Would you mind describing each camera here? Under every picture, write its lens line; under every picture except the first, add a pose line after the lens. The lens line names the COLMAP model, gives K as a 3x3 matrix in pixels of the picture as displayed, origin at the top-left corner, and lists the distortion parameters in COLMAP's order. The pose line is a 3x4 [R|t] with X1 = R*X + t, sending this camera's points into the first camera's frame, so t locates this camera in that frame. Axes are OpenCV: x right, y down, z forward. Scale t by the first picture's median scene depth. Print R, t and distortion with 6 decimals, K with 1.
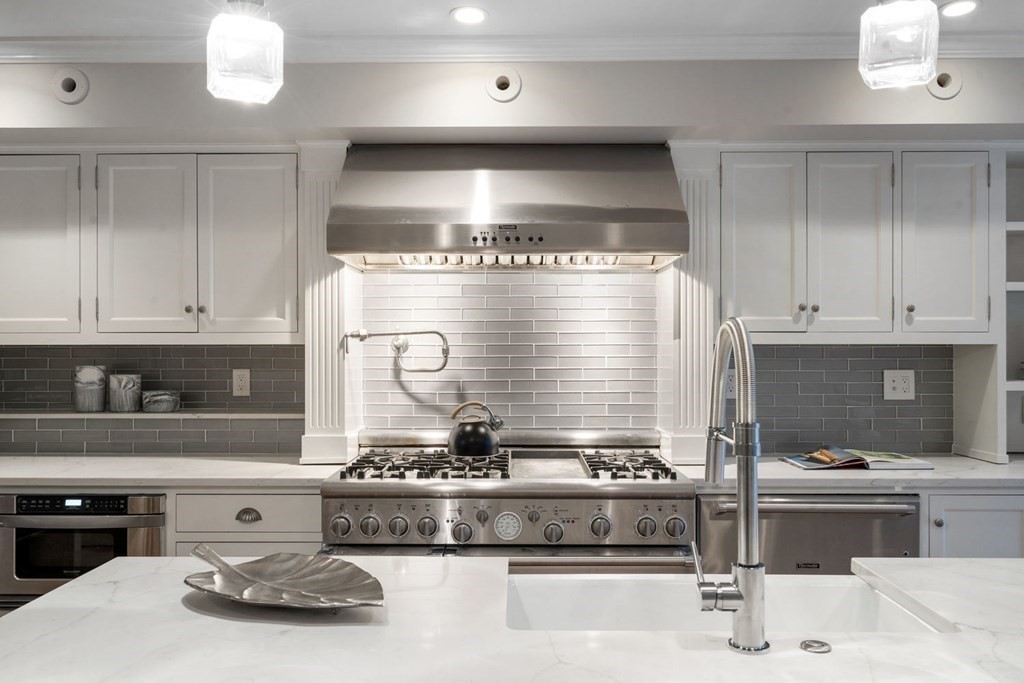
lens RADIAL K [[821.2, 0, 510.2], [0, 821.2, 346.1], [0, 0, 1]] dist [0.004338, 0.000706]
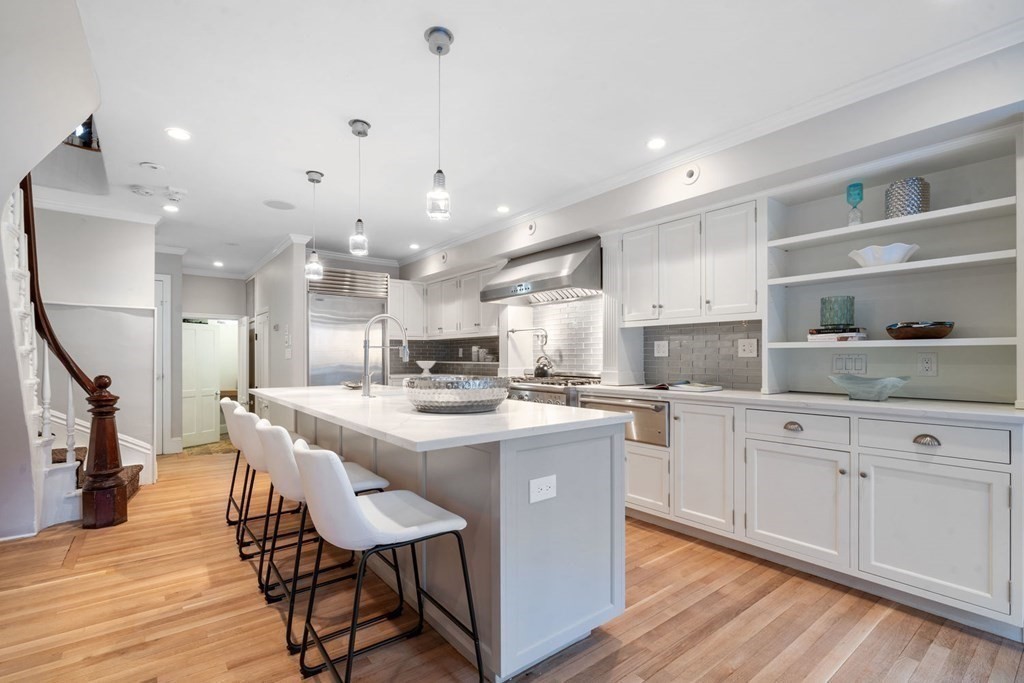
lens RADIAL K [[469.7, 0, 507.6], [0, 469.7, 352.9], [0, 0, 1]] dist [-0.003832, 0.001006]
pose [[0.619646, -0.007317, -0.784847, 0.997326], [0.003086, 0.999972, -0.006886, 0.067732], [0.784875, 0.001845, 0.619651, 0.049603]]
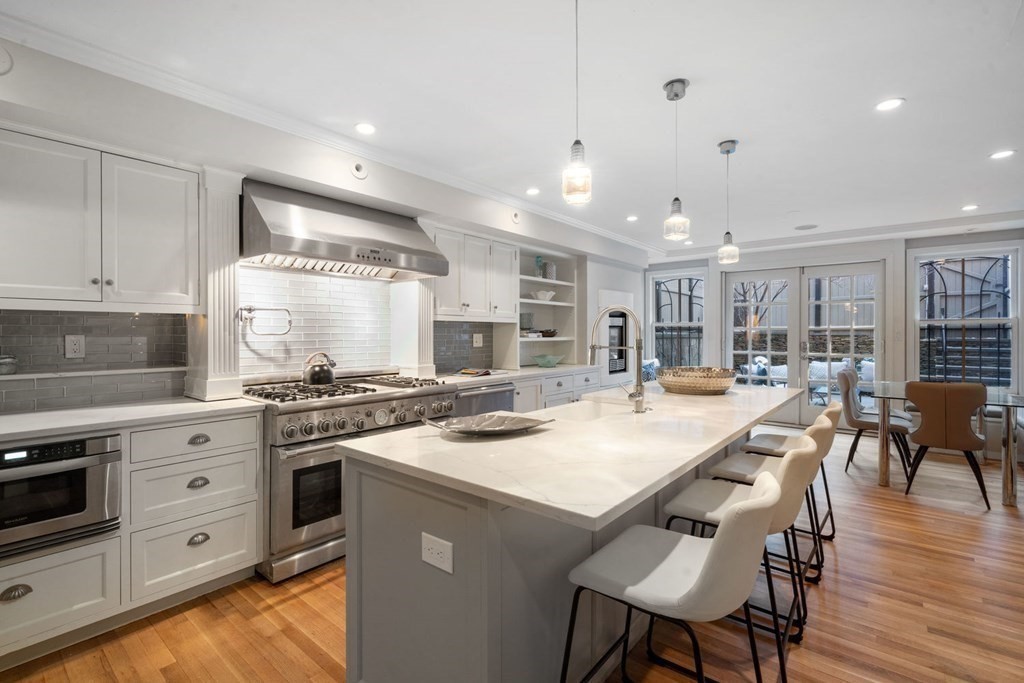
lens RADIAL K [[469.7, 0, 509.1], [0, 469.7, 334.3], [0, 0, 1]] dist [-0.003832, 0.001006]
pose [[0.628066, -0.001600, 0.778158, -0.544410], [-0.002822, 0.999987, 0.004335, 0.026874], [-0.778155, -0.004919, 0.628053, 0.113497]]
